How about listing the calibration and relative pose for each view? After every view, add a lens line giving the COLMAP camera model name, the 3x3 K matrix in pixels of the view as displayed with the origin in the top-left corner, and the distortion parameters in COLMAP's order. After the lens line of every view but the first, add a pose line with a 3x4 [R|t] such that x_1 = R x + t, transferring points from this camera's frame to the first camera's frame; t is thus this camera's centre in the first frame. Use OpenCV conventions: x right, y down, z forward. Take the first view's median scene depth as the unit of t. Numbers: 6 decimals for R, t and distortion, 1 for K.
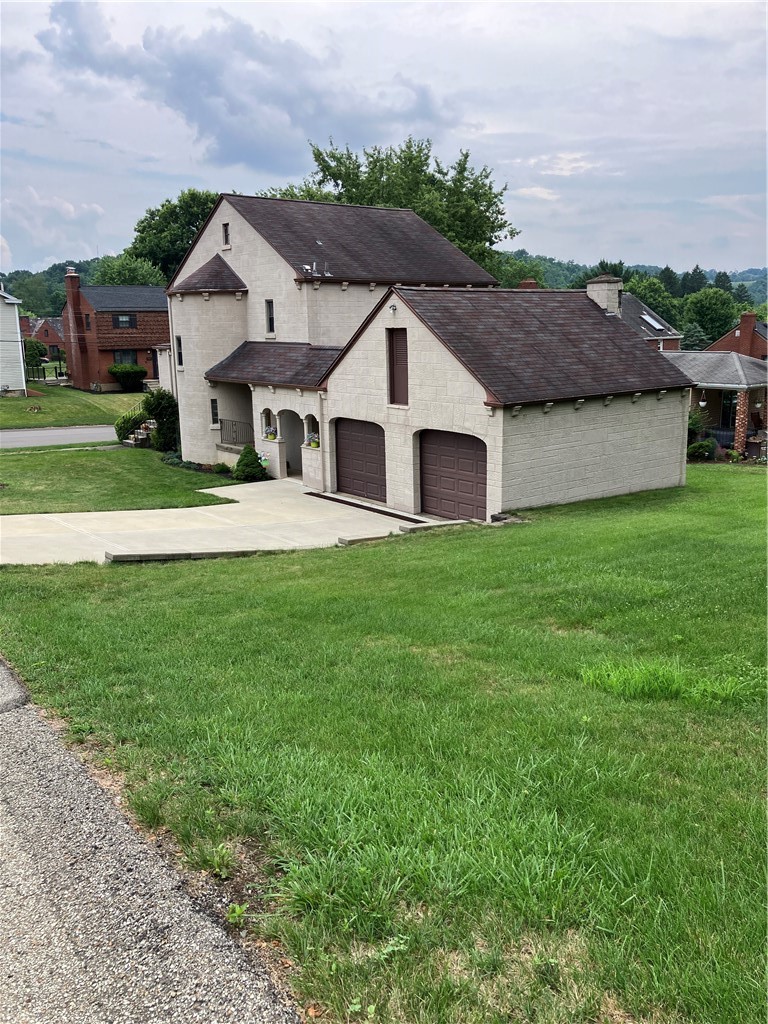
lens RADIAL K [[843.1, 0, 388.1], [0, 843.1, 513.2], [0, 0, 1]] dist [0.133285, -0.346780]
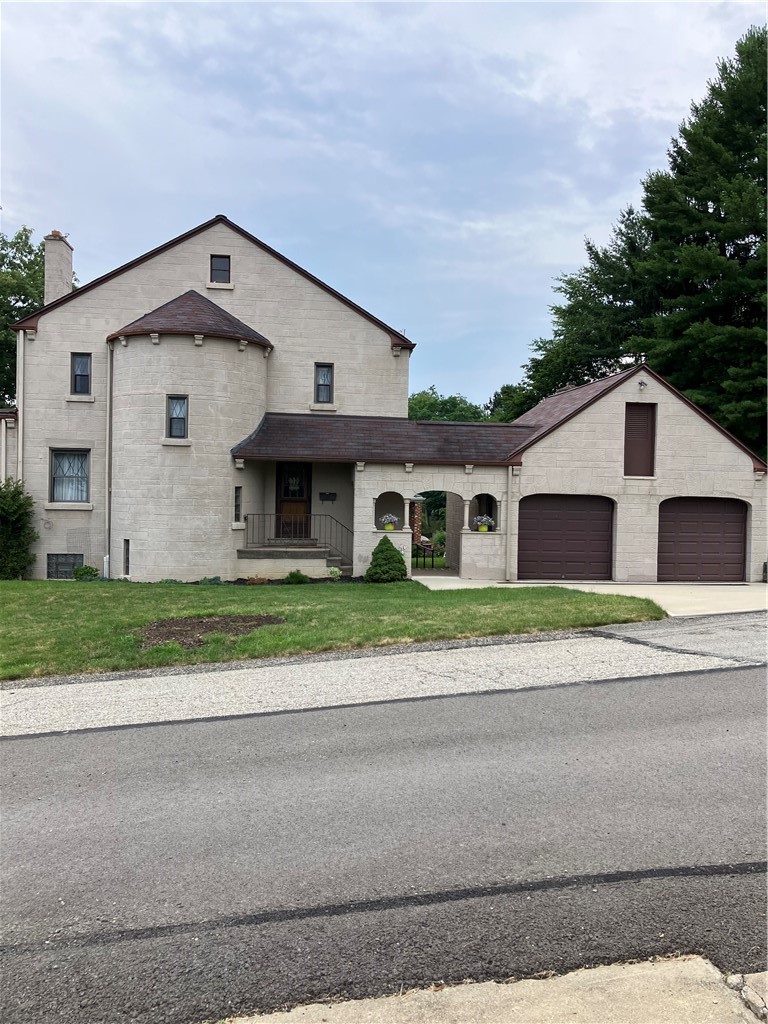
lens RADIAL K [[843.1, 0, 388.1], [0, 843.1, 513.2], [0, 0, 1]] dist [0.133285, -0.346780]
pose [[0.510499, 0.003985, 0.859869, -0.861304], [0.161592, 0.981728, -0.100486, -0.024877], [-0.844558, 0.190246, 0.500527, 0.628621]]
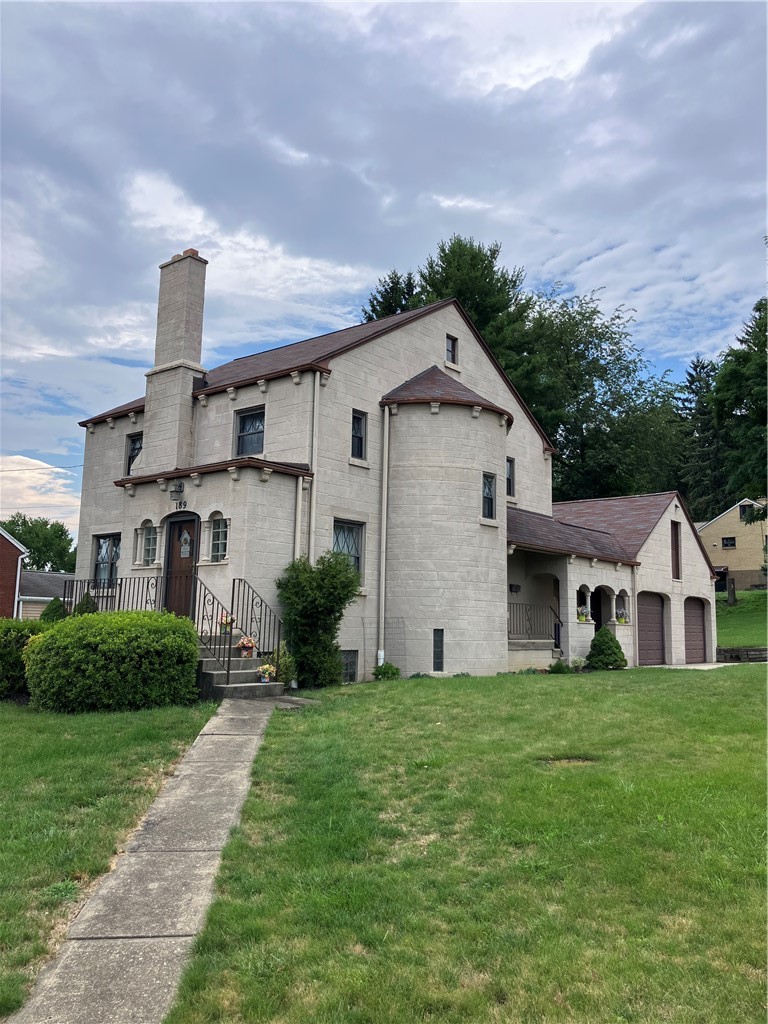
lens RADIAL K [[843.1, 0, 388.1], [0, 843.1, 513.2], [0, 0, 1]] dist [0.133285, -0.346780]
pose [[-0.208386, 0.144014, 0.967386, -0.974567], [0.198966, 0.974659, -0.102237, -0.150866], [-0.957595, 0.171172, -0.231759, 1.426592]]
